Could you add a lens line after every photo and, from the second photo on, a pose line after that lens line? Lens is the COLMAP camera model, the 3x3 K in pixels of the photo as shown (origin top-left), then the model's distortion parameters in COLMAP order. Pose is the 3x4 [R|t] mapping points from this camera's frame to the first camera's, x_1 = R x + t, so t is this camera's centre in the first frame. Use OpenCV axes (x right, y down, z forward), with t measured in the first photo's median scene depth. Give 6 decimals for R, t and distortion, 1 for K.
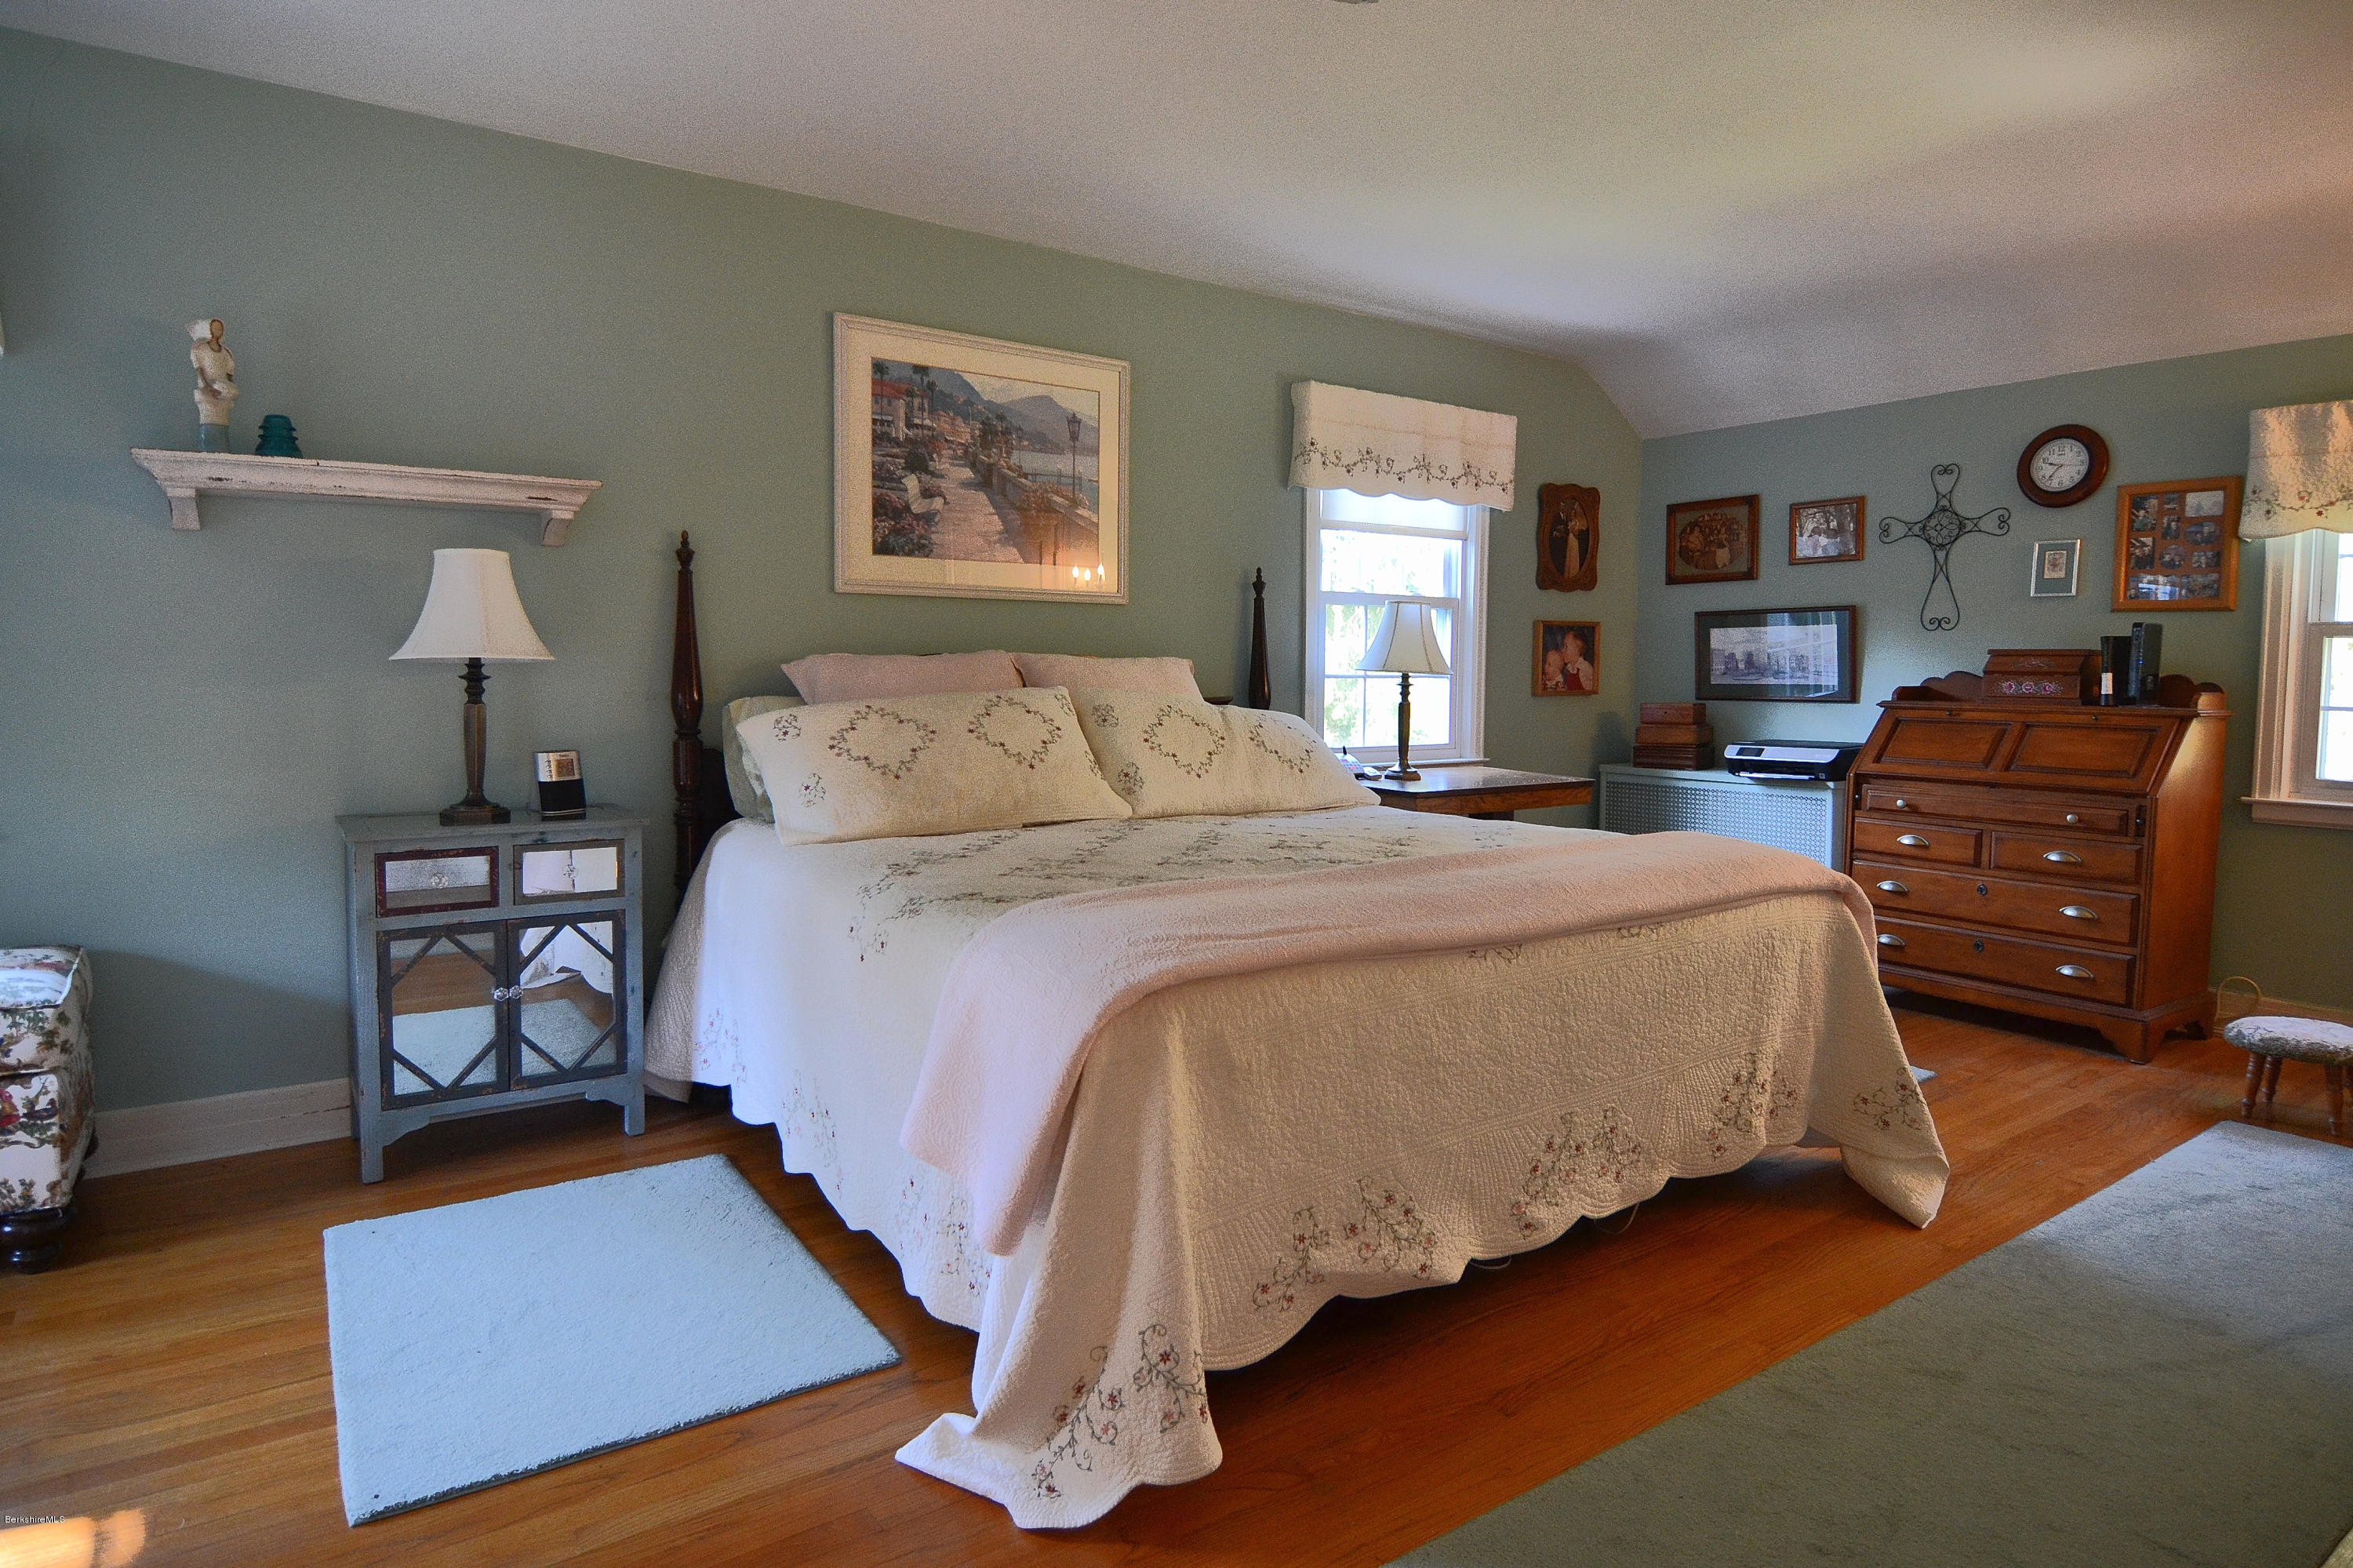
lens RADIAL K [[1284.5, 0, 1173.4], [0, 1284.5, 777.8], [0, 0, 1]] dist [-0.007060, -0.008368]
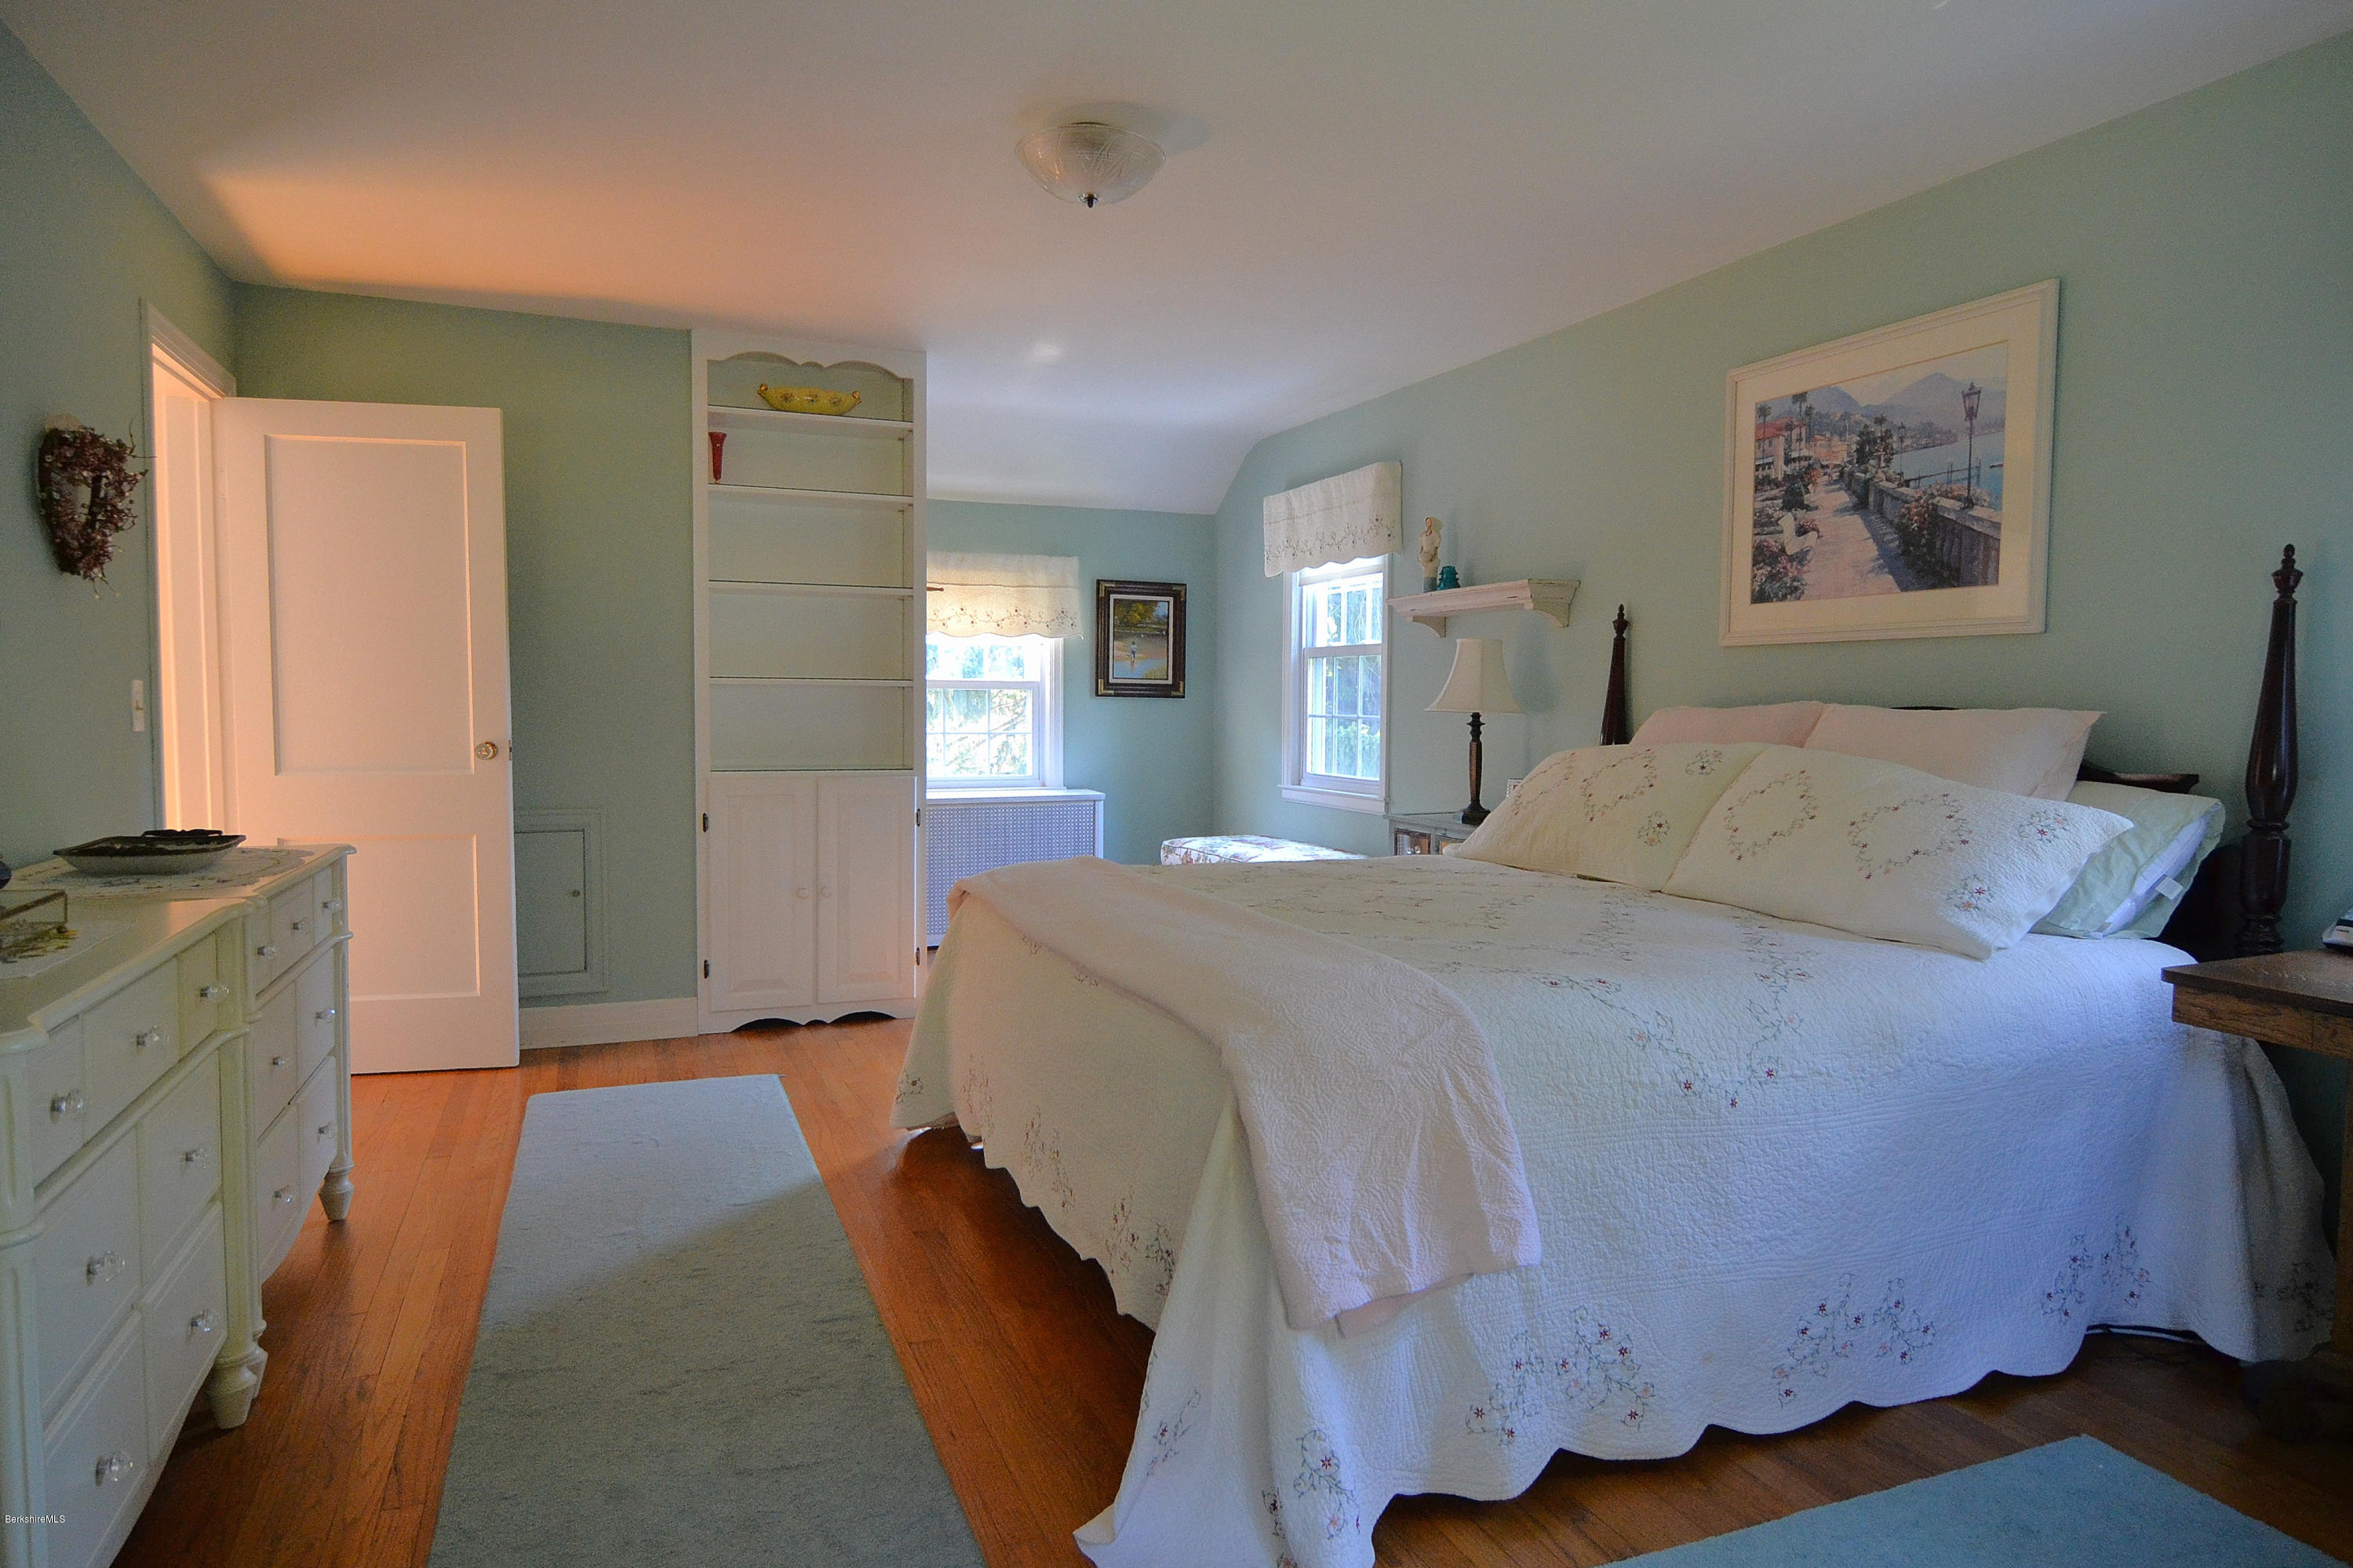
lens RADIAL K [[1284.2, 0, 1164.7], [0, 1284.2, 772.6], [0, 0, 1]] dist [-0.007060, -0.008368]
pose [[-0.177481, 0.062856, -0.982115, 0.797539], [-0.060595, 0.995367, 0.074654, -0.090892], [0.982257, 0.072761, -0.172850, 0.727895]]
